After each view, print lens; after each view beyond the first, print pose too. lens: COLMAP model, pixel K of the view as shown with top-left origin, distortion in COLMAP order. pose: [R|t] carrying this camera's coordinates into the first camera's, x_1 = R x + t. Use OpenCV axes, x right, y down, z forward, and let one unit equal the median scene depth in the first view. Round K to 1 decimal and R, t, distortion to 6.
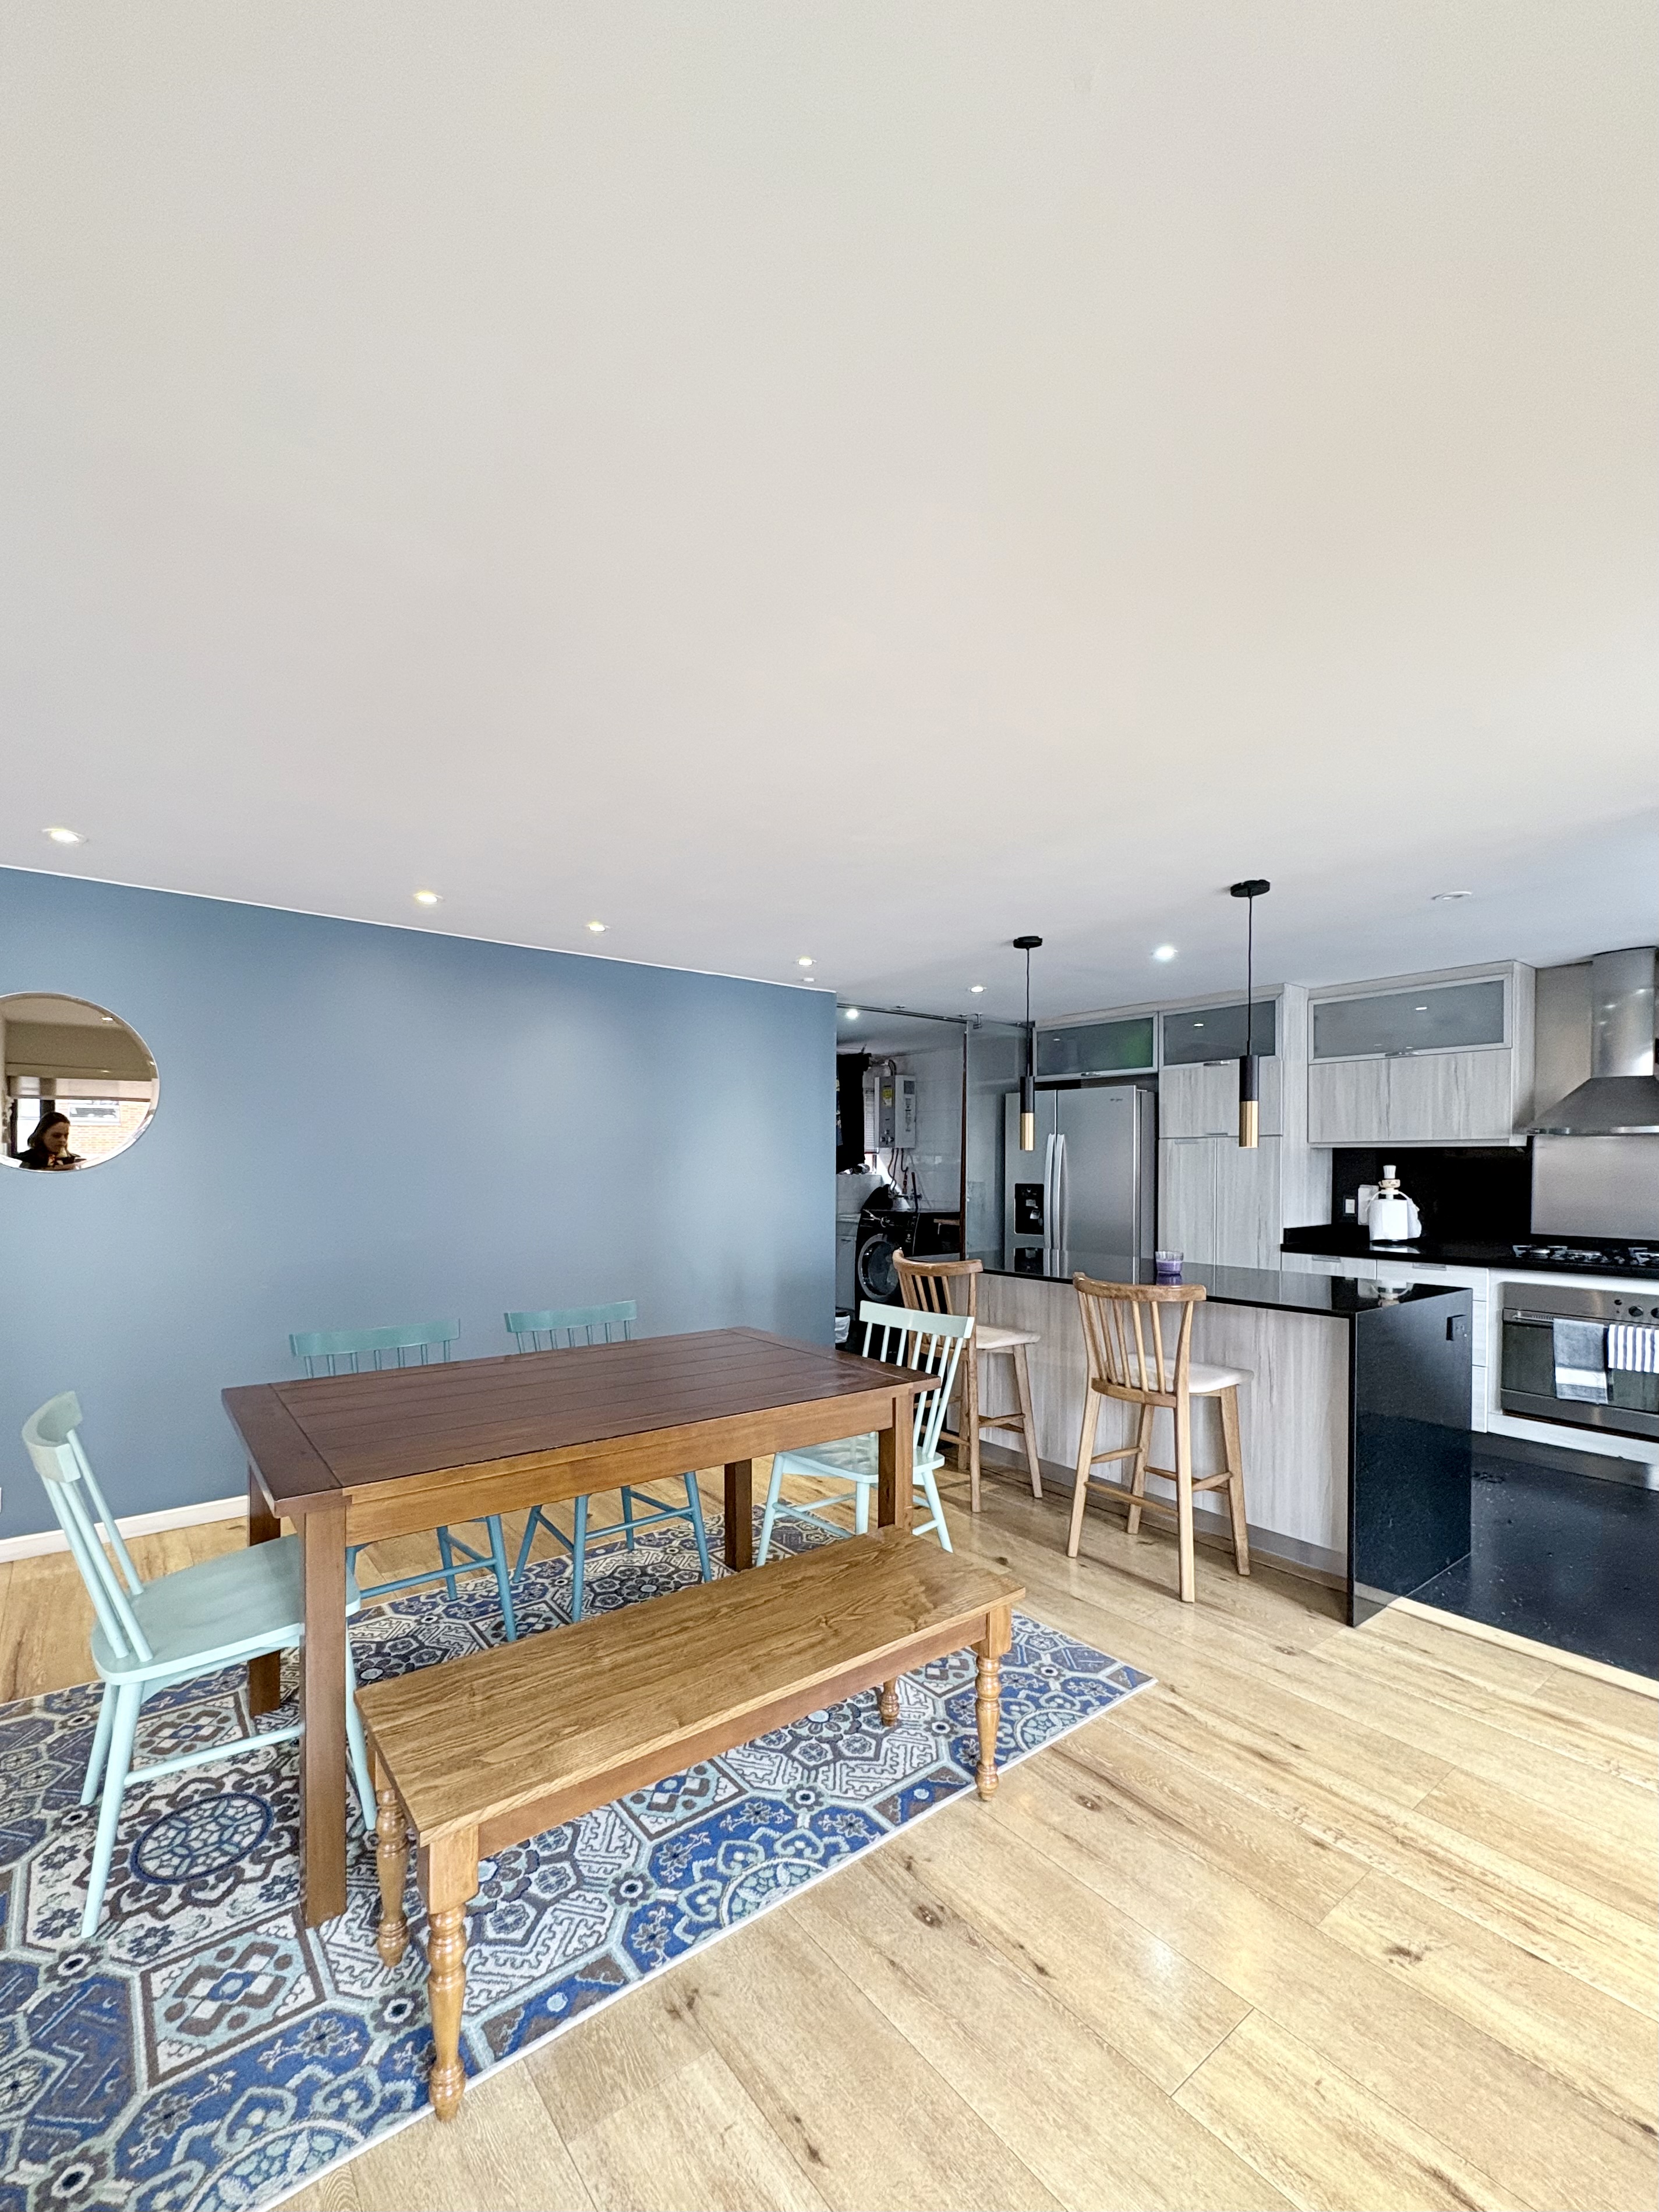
lens RADIAL K [[928.2, 0, 775.5], [0, 928.2, 1211.6], [0, 0, 1]] dist [0.000750, -0.000470]
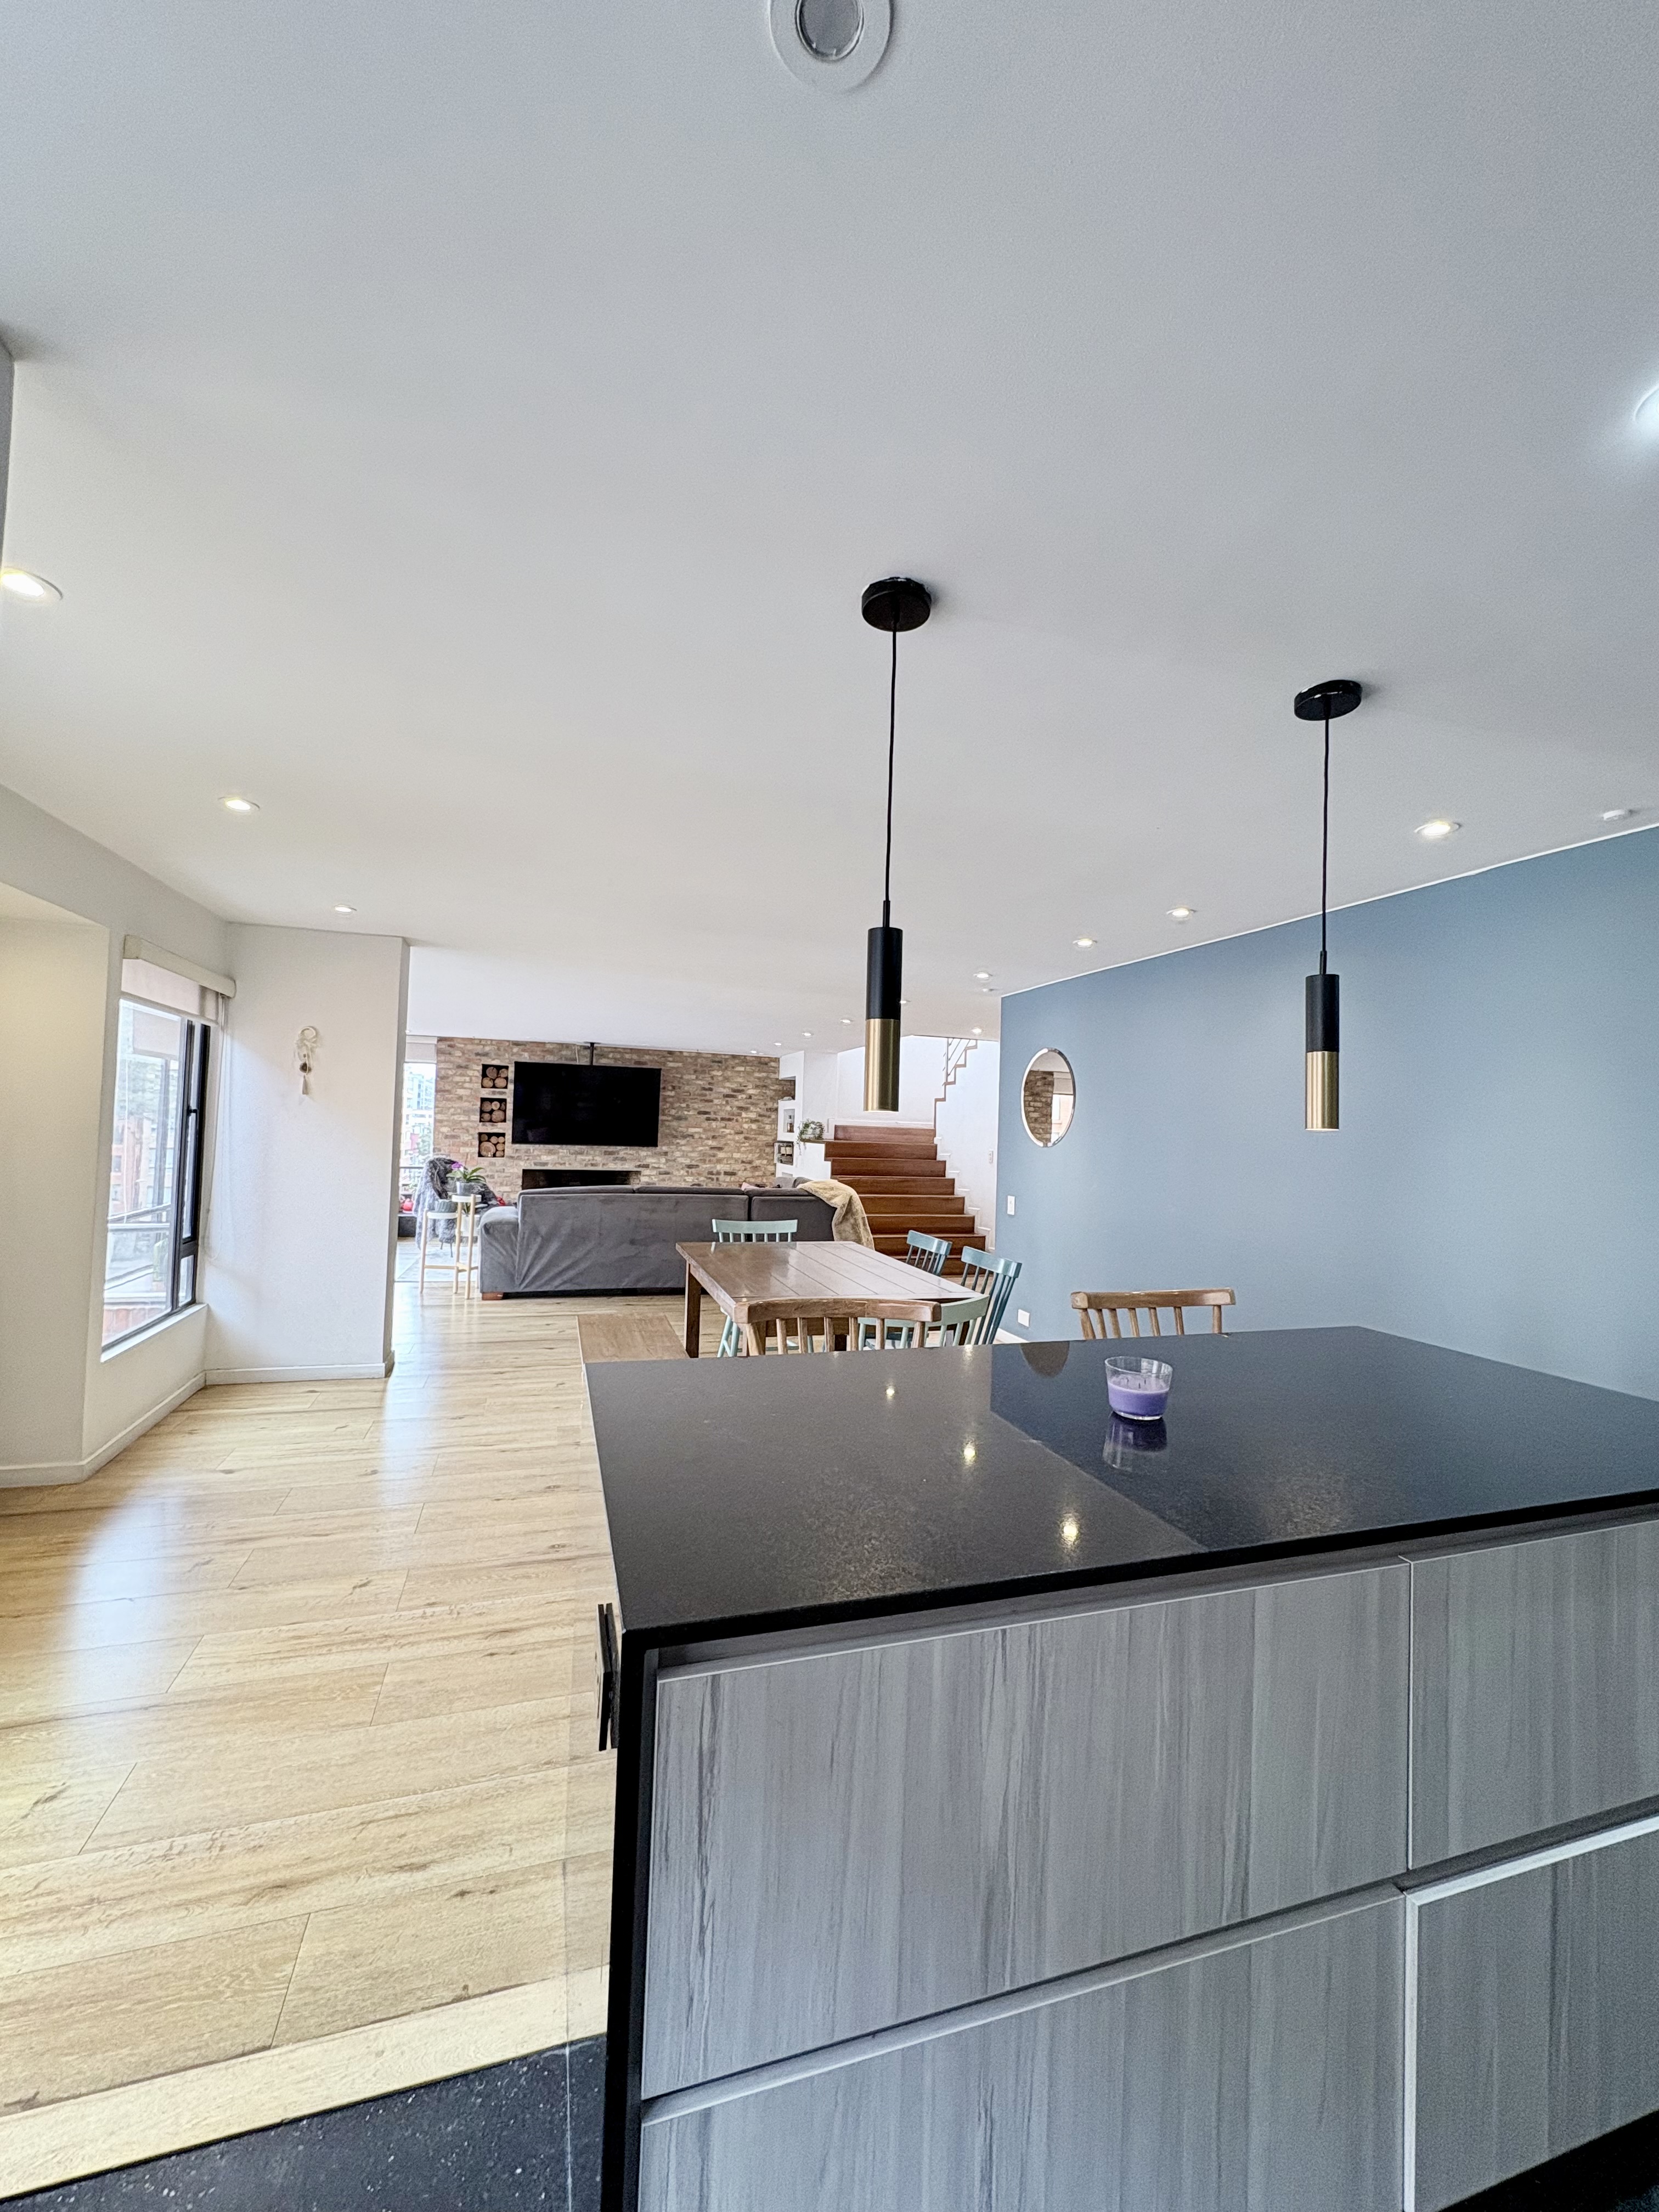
lens RADIAL K [[878.2, 0, 828.6], [0, 878.2, 1096.9], [0, 0, 1]] dist [0.000202, 0.000187]
pose [[-0.313872, -0.046319, -0.948335, 0.992665], [-0.082423, 0.996368, -0.021386, -0.065802], [0.945881, 0.071452, -0.316550, 1.132379]]
